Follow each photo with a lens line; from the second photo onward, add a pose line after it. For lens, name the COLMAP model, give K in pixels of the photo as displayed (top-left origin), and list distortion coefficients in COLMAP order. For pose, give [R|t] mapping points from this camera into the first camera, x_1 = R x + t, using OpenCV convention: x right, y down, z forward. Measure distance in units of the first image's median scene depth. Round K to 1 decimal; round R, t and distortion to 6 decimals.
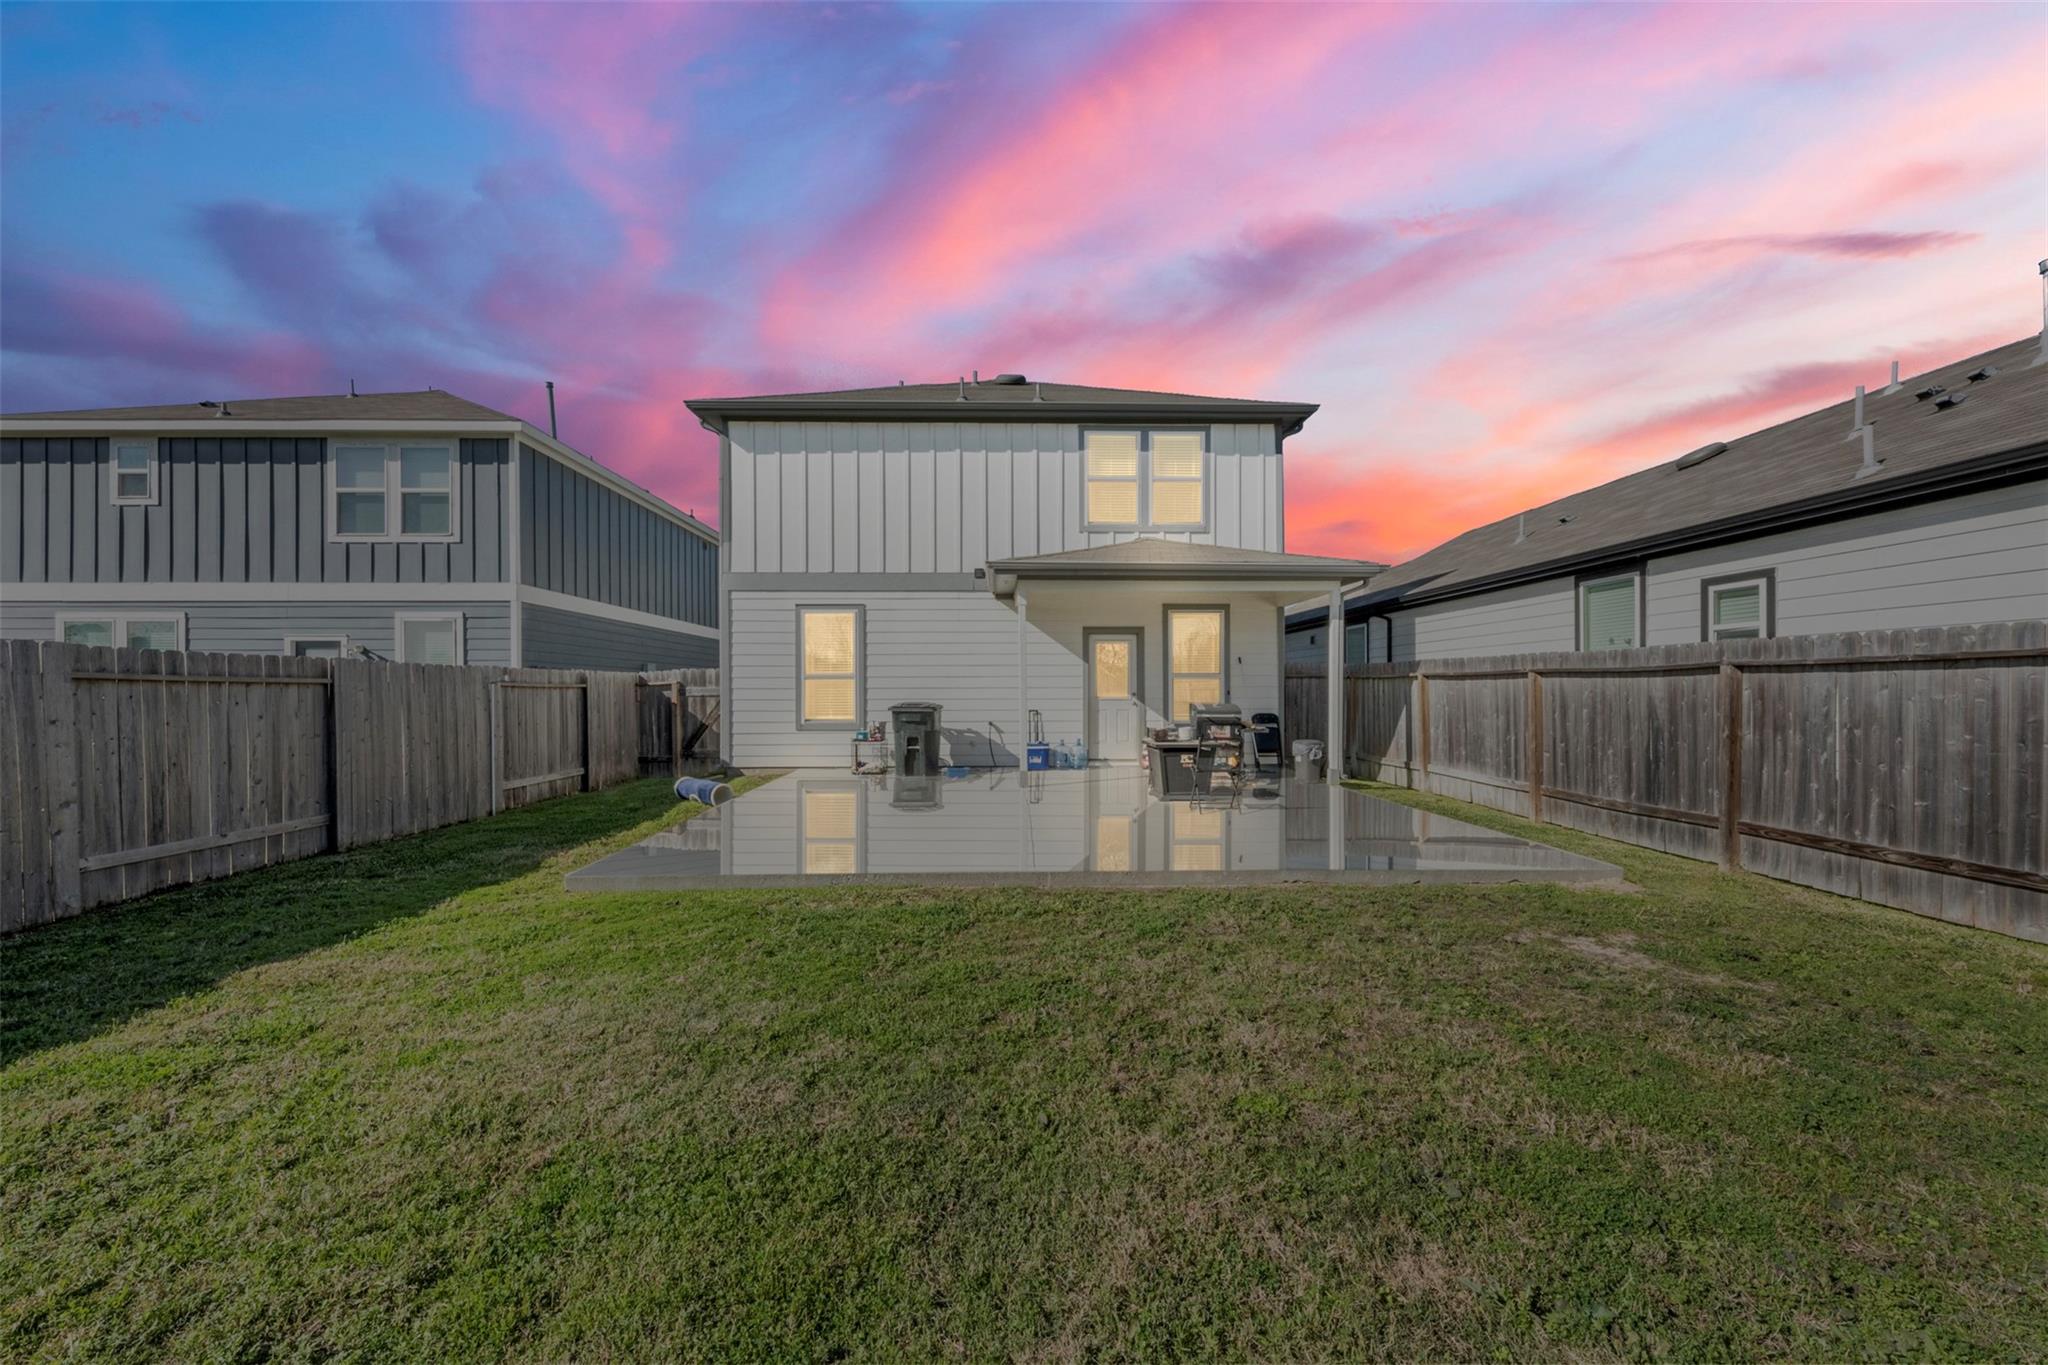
lens RADIAL K [[744.4, 0, 1015.3], [0, 744.4, 692.6], [0, 0, 1]] dist [0.006564, -0.003157]
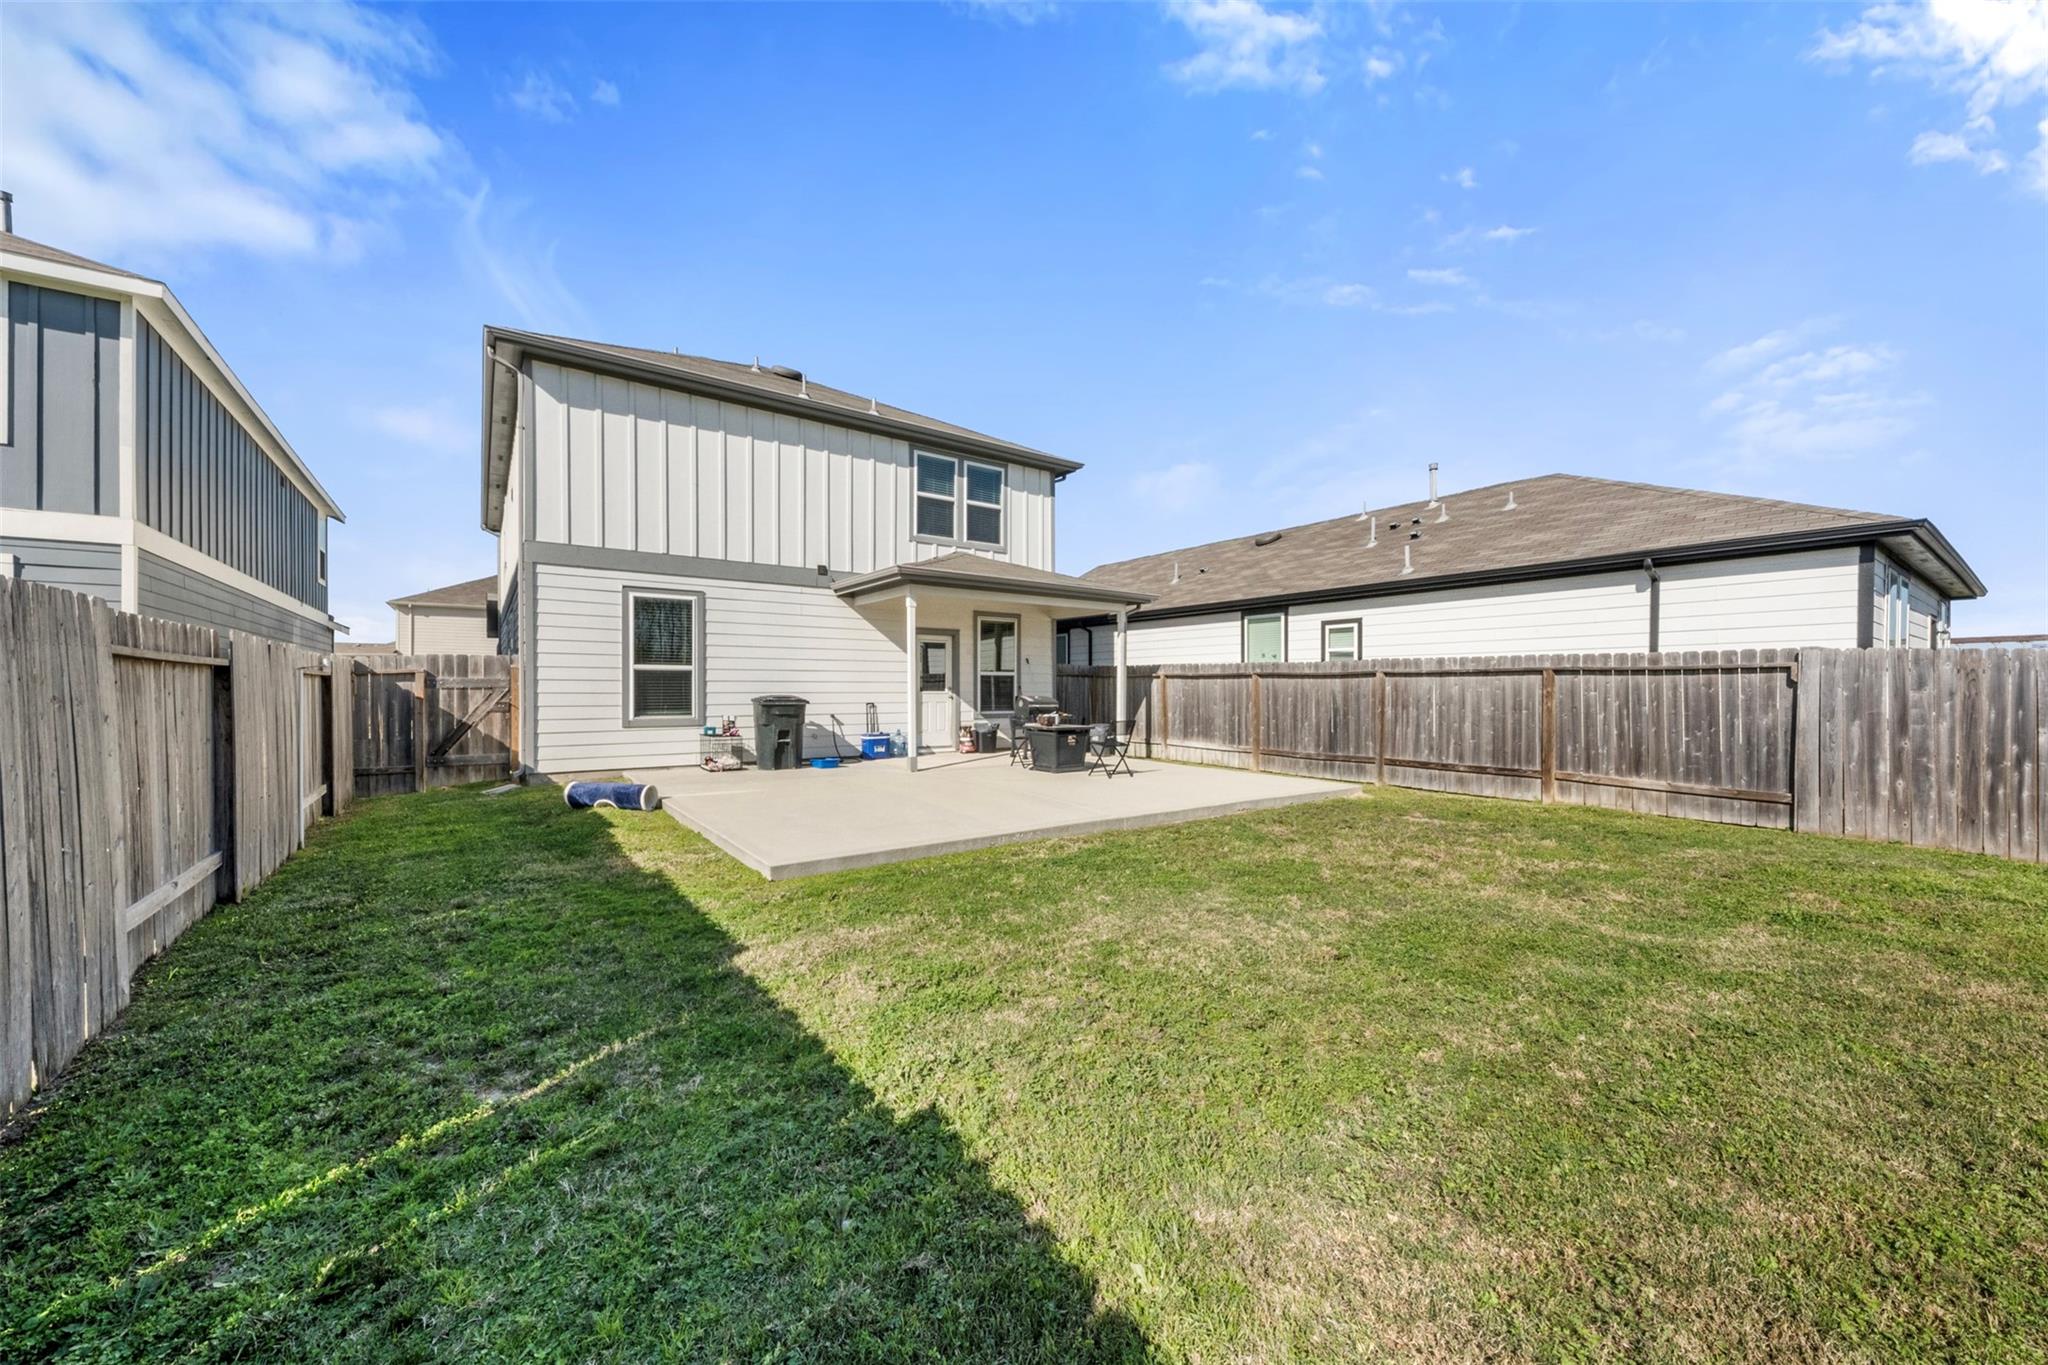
lens RADIAL K [[744.4, 0, 1015.3], [0, 744.4, 692.6], [0, 0, 1]] dist [0.006564, -0.003157]
pose [[0.828261, 0.000948, 0.560342, -0.508663], [-0.003494, 0.999988, 0.003473, 0.005375], [-0.560332, -0.004835, 0.828254, -0.002189]]
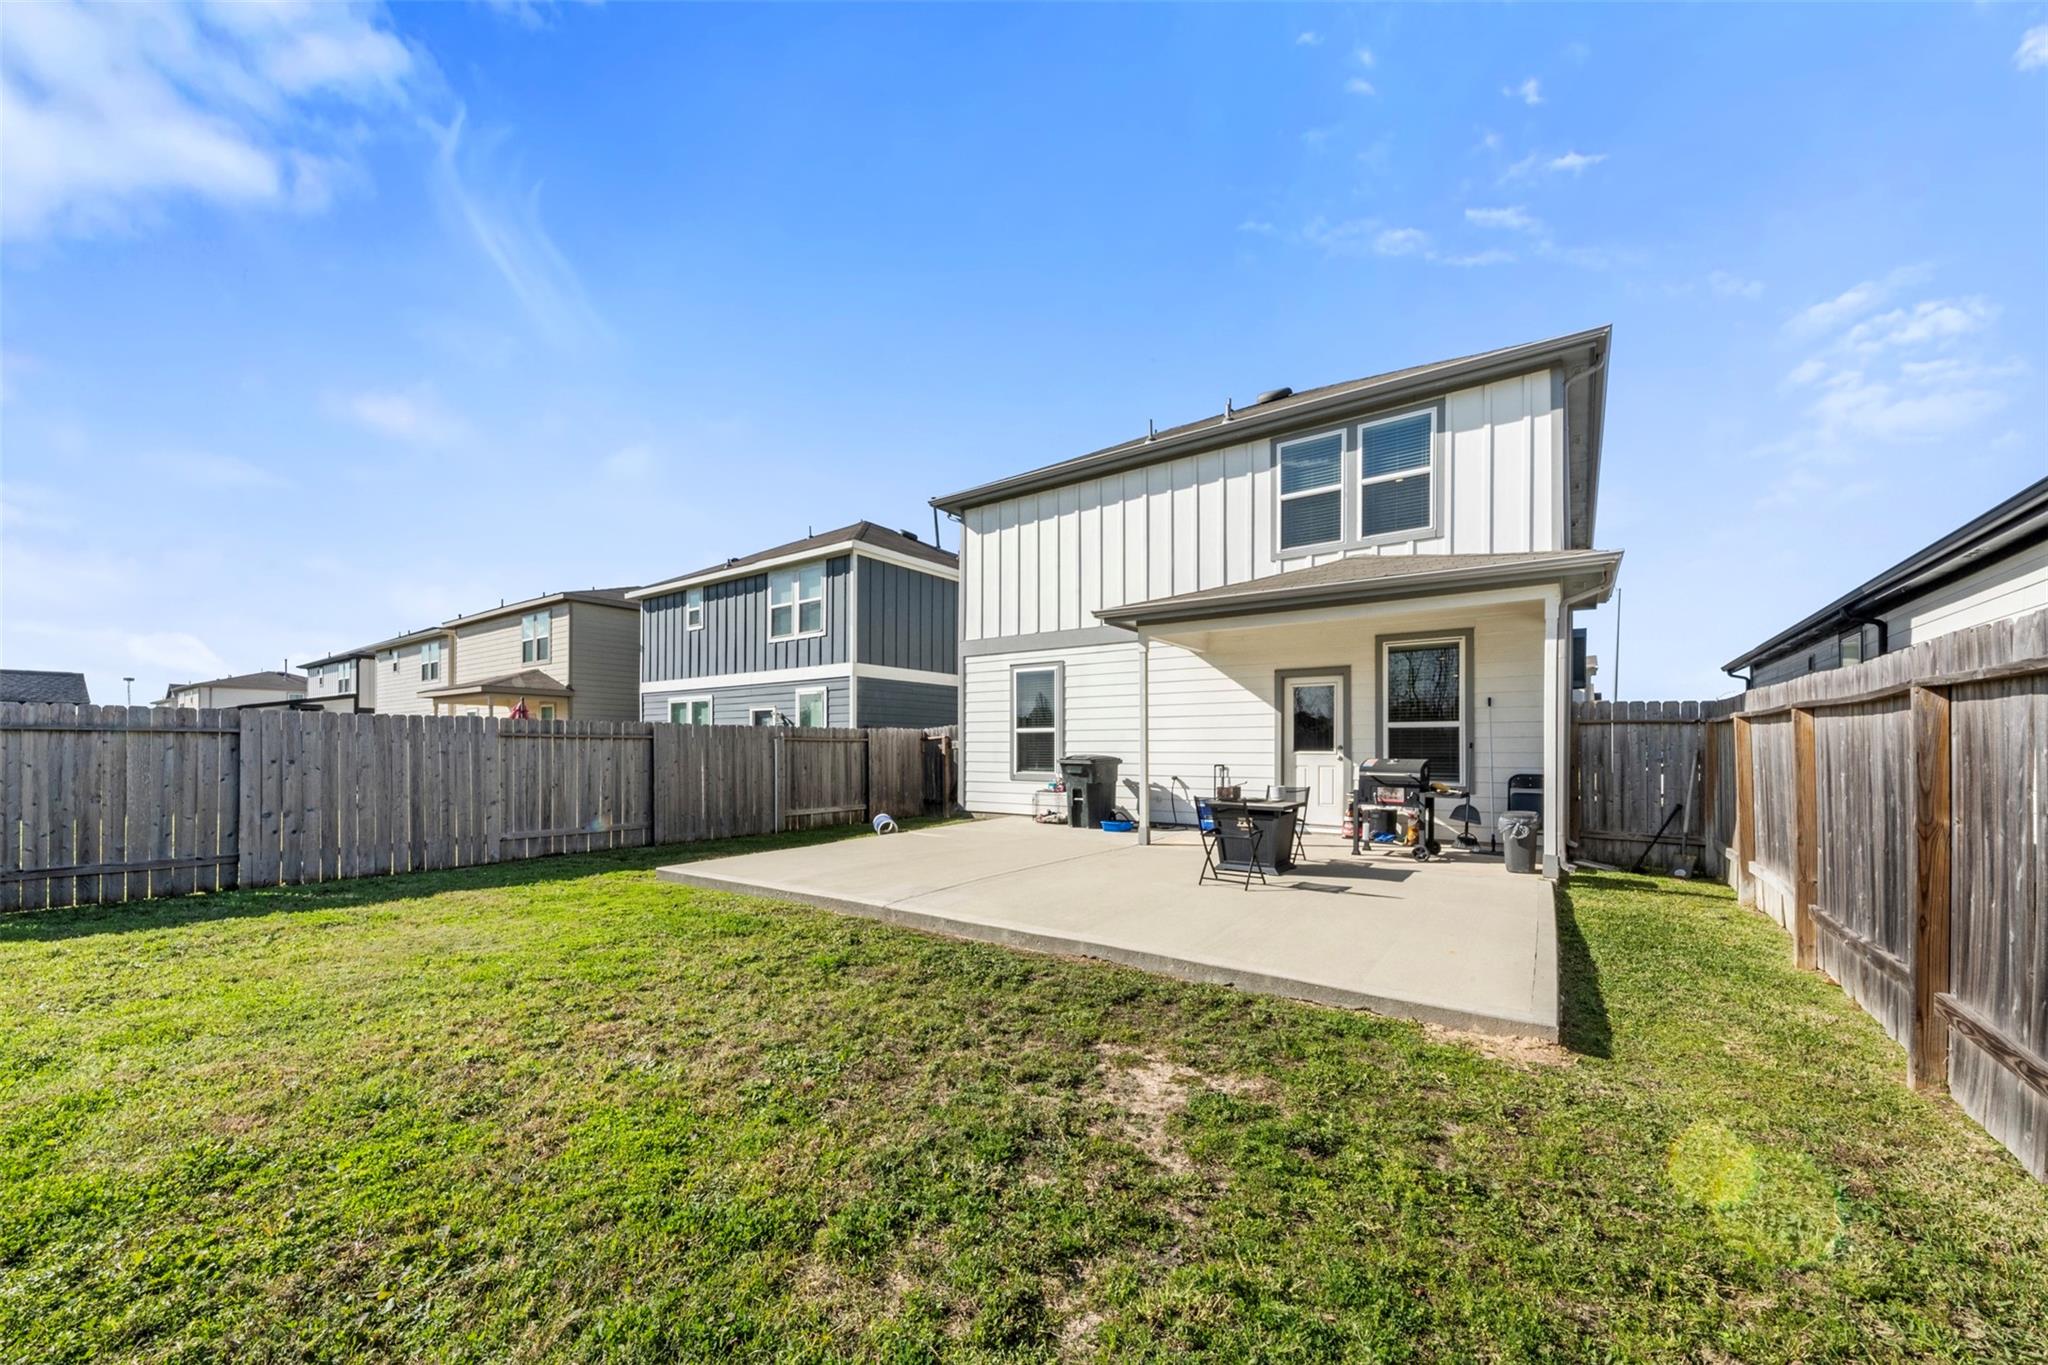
lens RADIAL K [[764.0, 0, 1015.4], [0, 764.0, 749.7], [0, 0, 1]] dist [0.001219, 0.000073]
pose [[0.794200, 0.003279, -0.607647, 0.497824], [-0.002027, 0.999994, 0.002747, 0.004052], [0.607652, -0.000950, 0.794202, 0.134056]]
